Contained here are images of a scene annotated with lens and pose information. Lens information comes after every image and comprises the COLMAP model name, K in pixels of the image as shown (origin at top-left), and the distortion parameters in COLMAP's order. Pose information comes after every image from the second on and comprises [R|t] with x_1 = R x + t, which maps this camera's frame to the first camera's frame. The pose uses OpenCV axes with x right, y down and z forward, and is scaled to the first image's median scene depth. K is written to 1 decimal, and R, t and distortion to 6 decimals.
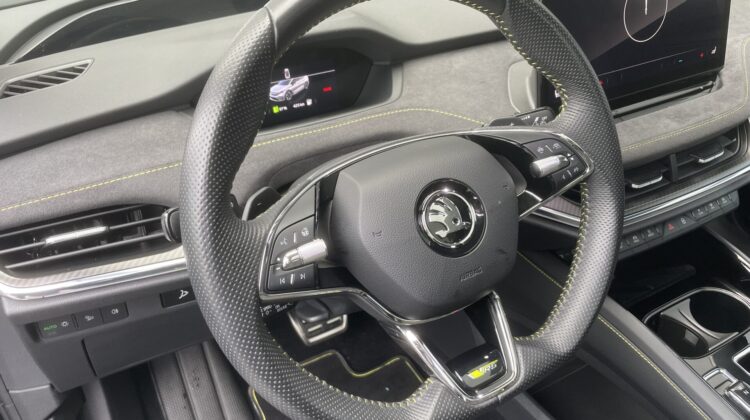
lens RADIAL K [[550.6, 0, 375.0], [0, 550.6, 210.0], [0, 0, 1]] dist [0.082866, -0.130592]
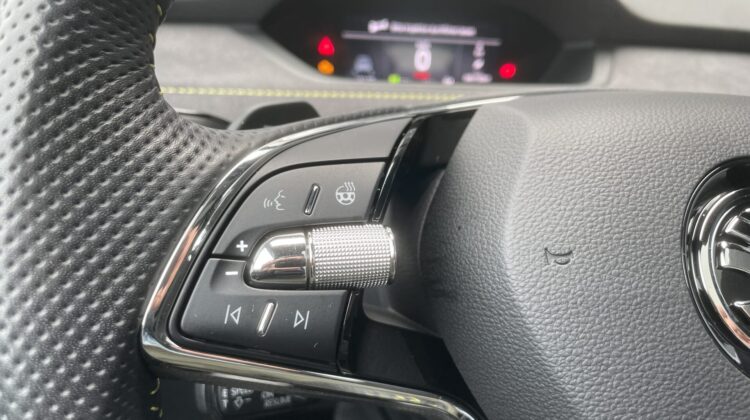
lens RADIAL K [[571.1, 0, 375.0], [0, 571.1, 210.0], [0, 0, 1]] dist [-0.000355, -0.042383]
pose [[0.949291, 0.212262, -0.231930, -0.027679], [-0.249032, 0.957943, -0.142578, 0.094979], [0.191912, 0.193105, 0.962227, 0.672784]]
